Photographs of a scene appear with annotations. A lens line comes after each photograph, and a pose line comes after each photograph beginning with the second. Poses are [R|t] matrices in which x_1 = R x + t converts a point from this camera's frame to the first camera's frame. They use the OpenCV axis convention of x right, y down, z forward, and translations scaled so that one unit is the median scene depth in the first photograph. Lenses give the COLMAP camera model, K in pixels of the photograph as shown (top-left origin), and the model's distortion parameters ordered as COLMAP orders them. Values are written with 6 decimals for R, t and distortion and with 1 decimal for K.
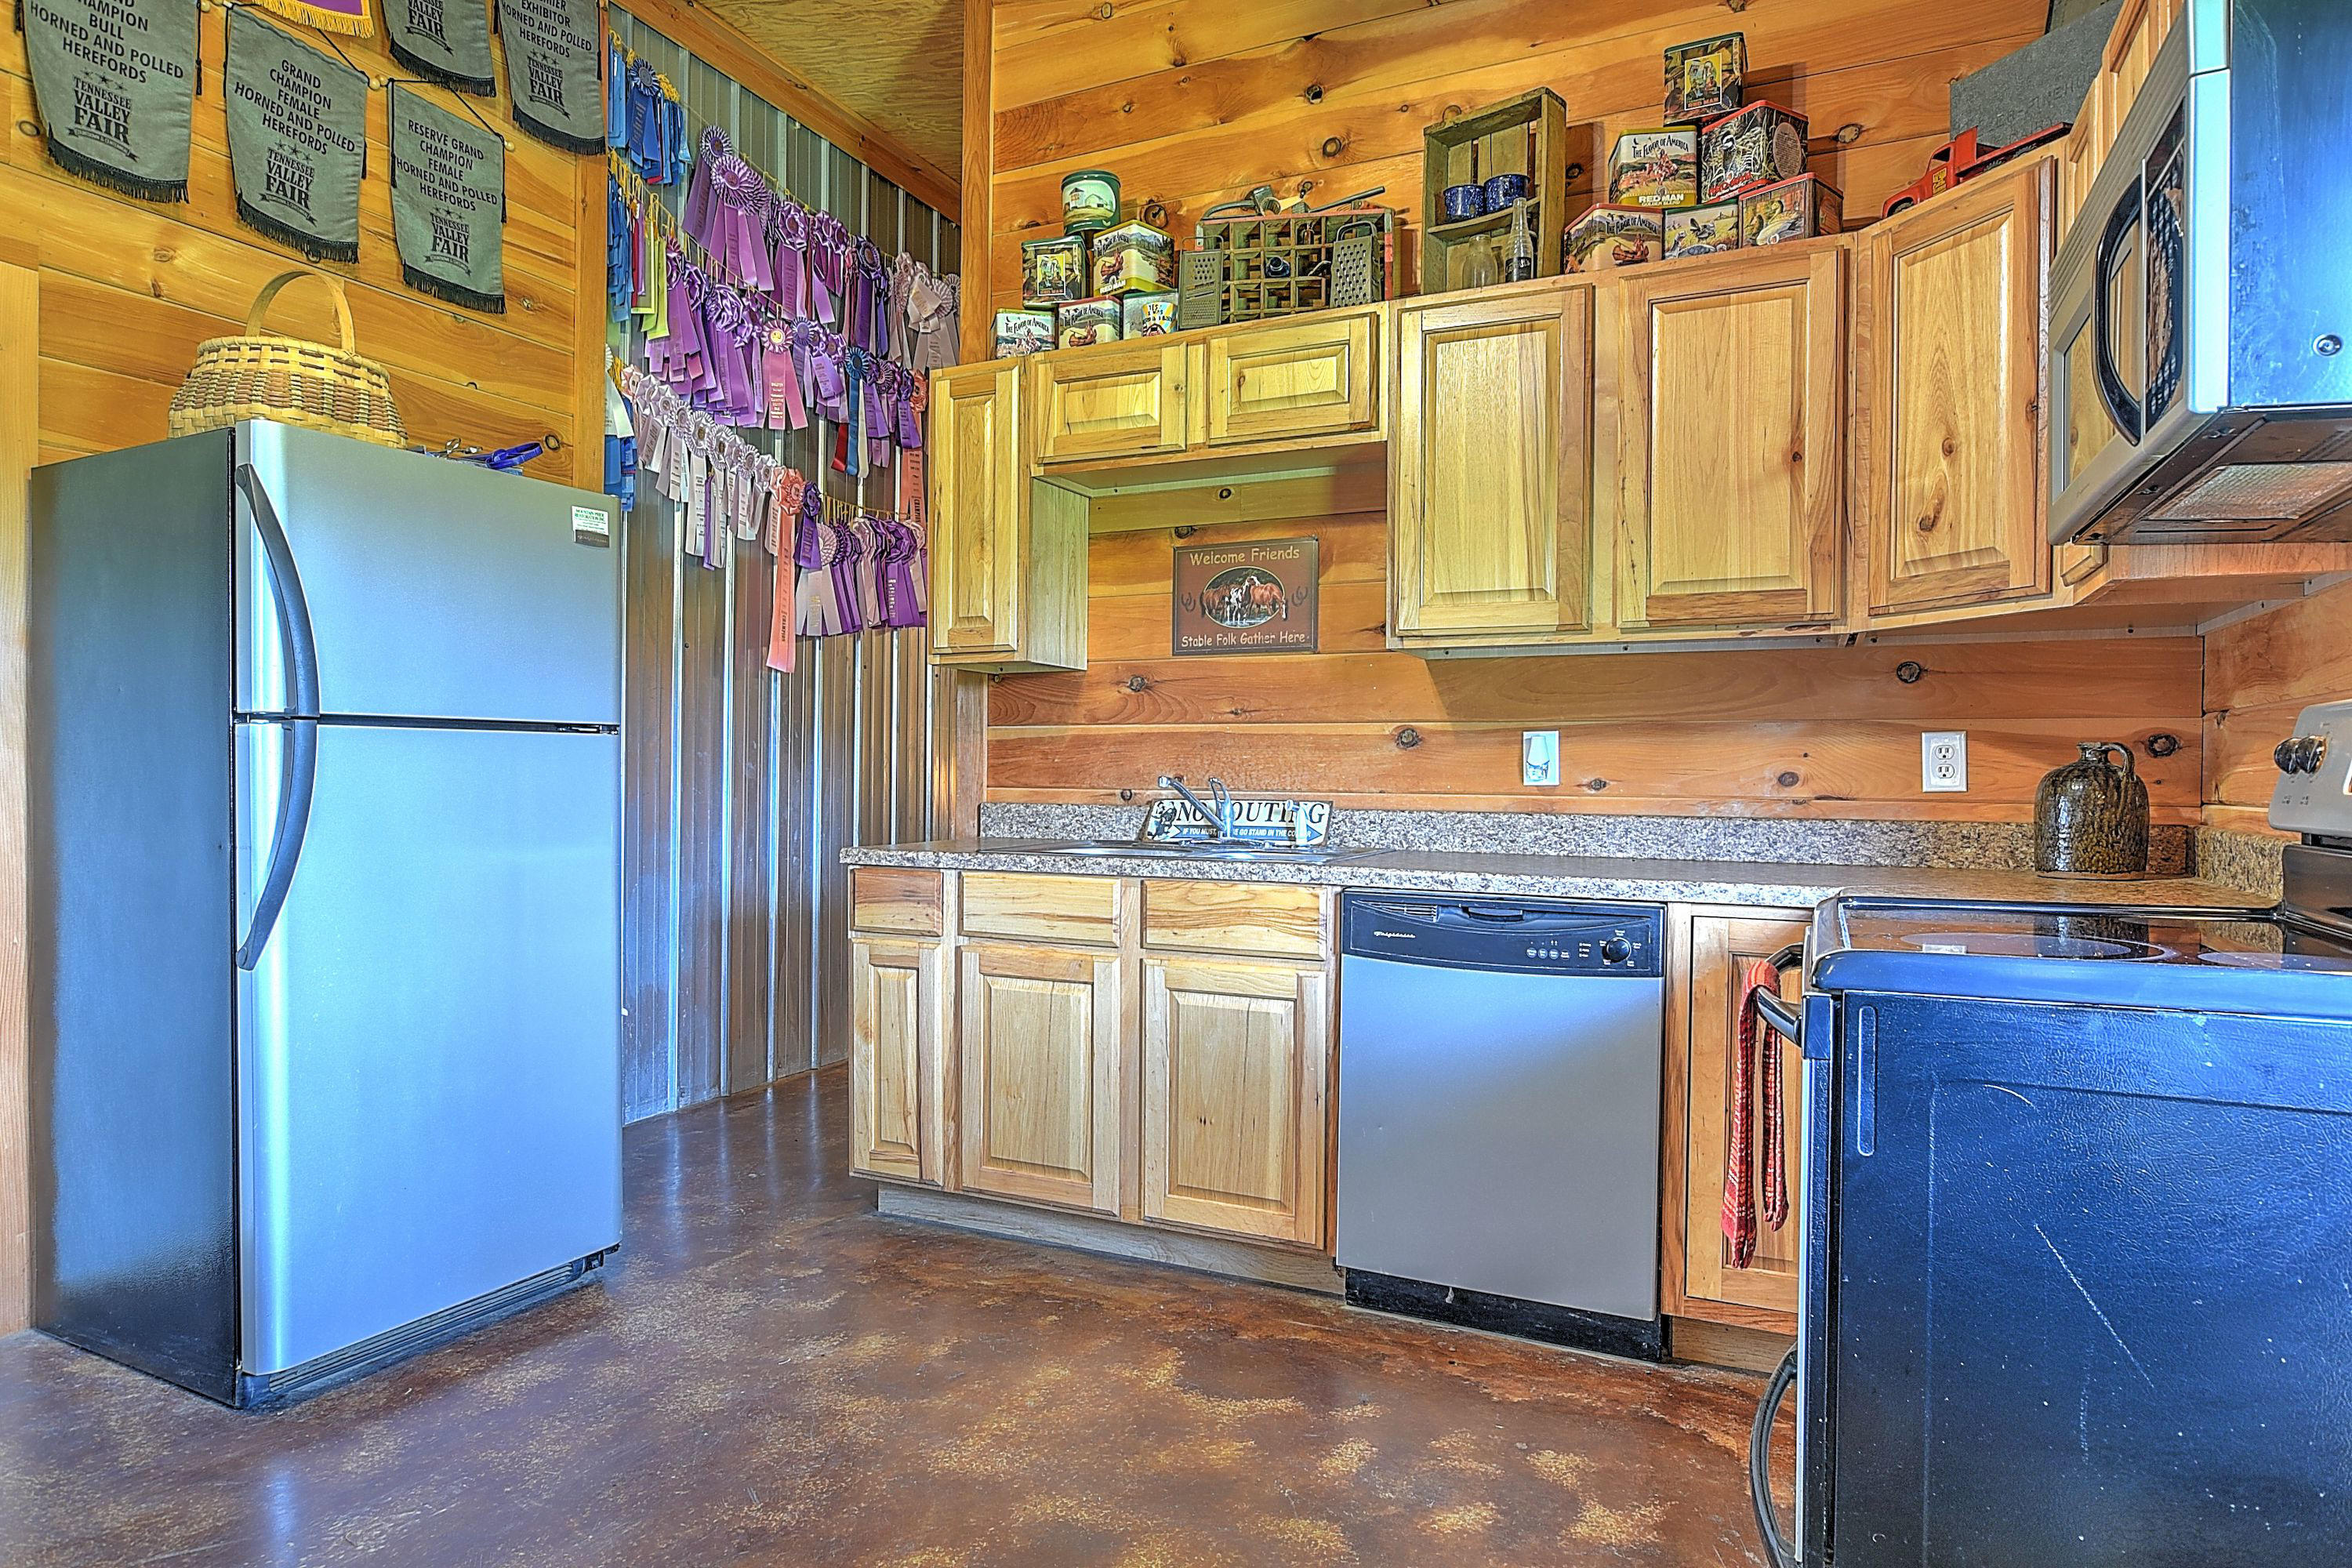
lens RADIAL K [[1336.3, 0, 1176.0], [0, 1336.3, 784.0], [0, 0, 1]] dist [-0.009324, 0.001115]
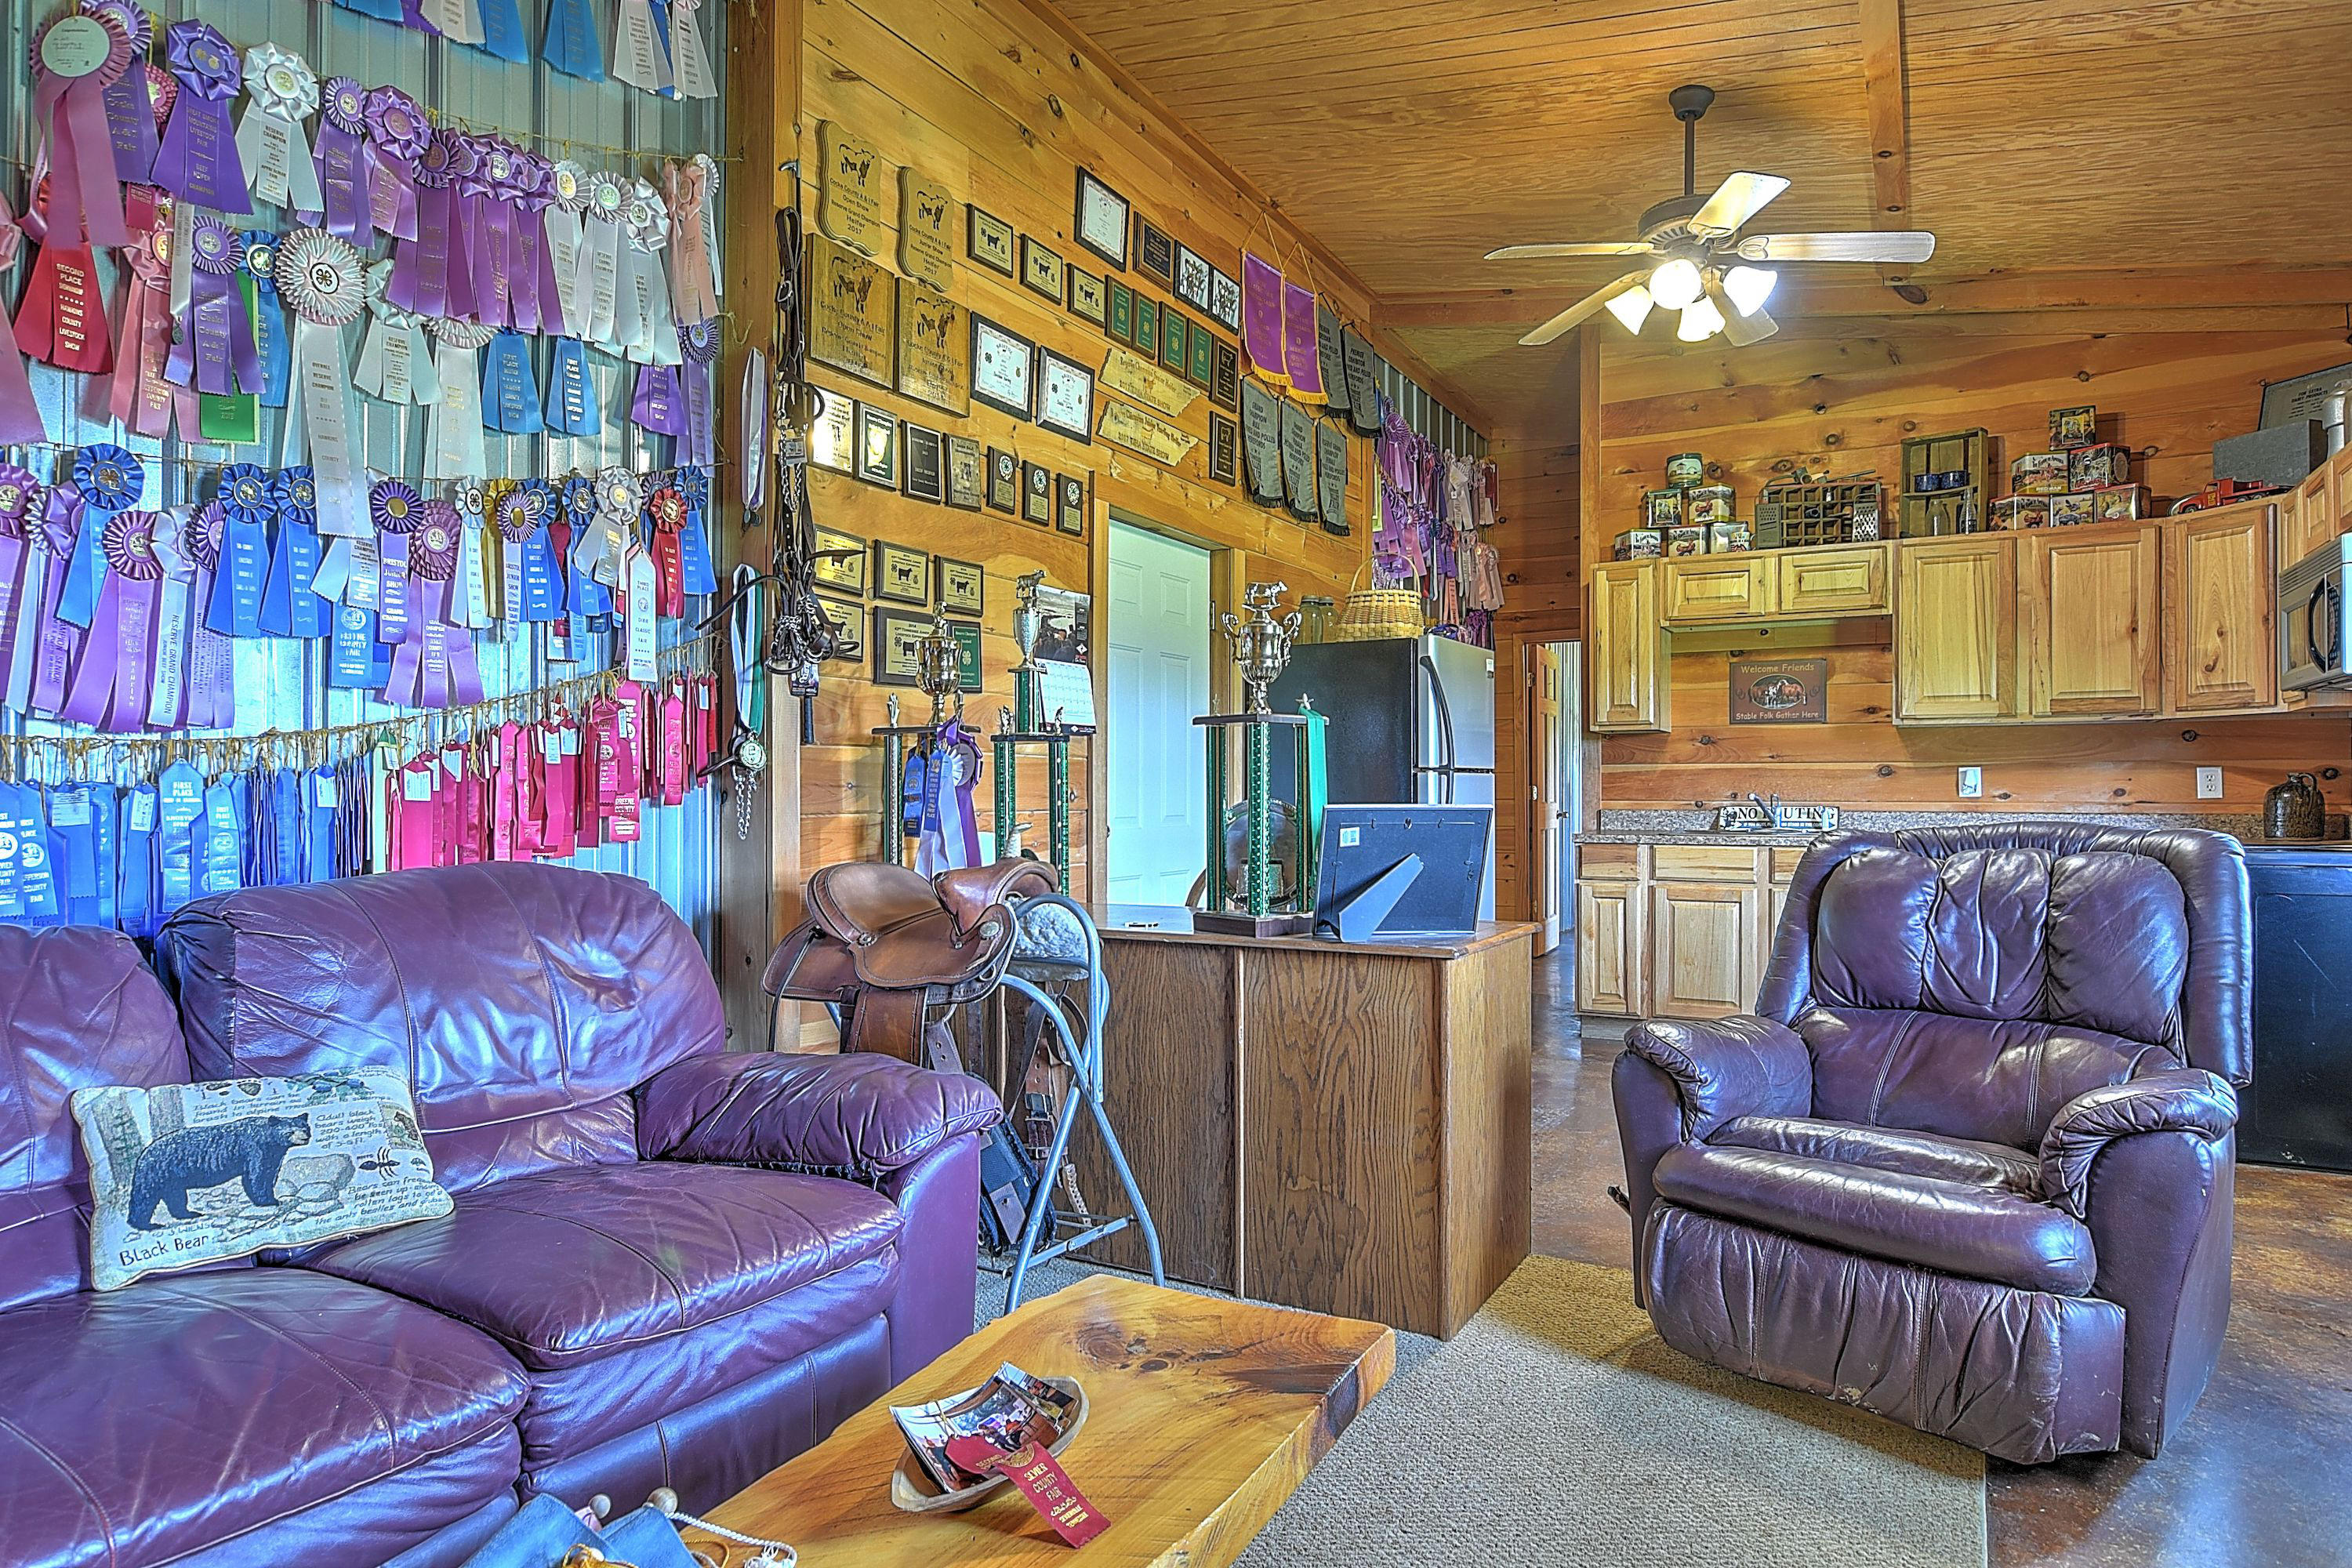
lens RADIAL K [[1357.6, 0, 1176.0], [0, 1357.6, 784.0], [0, 0, 1]] dist [0.001592, -0.001186]
pose [[0.998223, -0.007824, -0.059080, -0.732825], [0.007055, 0.999888, -0.013217, 0.000392], [0.059177, 0.012776, 0.998166, -0.959555]]
